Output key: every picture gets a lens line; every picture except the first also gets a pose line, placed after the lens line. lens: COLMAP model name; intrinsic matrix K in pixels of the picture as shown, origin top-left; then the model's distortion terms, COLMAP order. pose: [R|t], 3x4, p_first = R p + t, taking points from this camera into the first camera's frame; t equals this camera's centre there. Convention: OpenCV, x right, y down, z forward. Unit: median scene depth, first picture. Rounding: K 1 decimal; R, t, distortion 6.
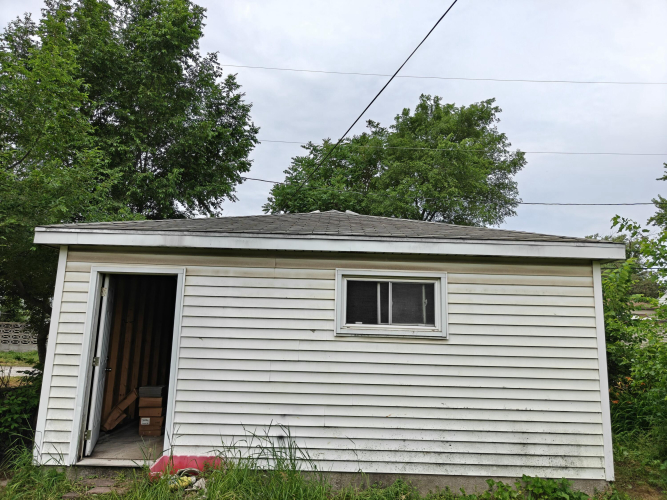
lens RADIAL K [[469.0, 0, 333.7], [0, 469.0, 251.8], [0, 0, 1]] dist [-0.006702, -0.000231]
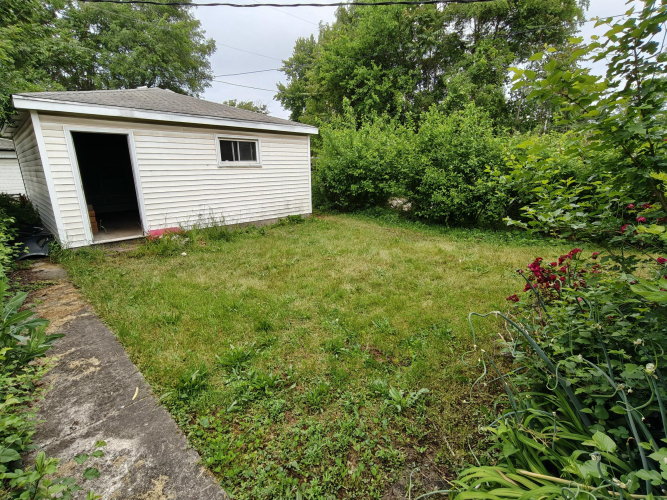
lens RADIAL K [[317.6, 0, 334.8], [0, 317.6, 249.2], [0, 0, 1]] dist [0.000576, 0.002448]
pose [[0.684750, -0.217797, 0.695472, -0.714407], [-0.089039, 0.922148, 0.376450, -0.069095], [-0.723318, -0.319698, 0.612049, -0.397289]]
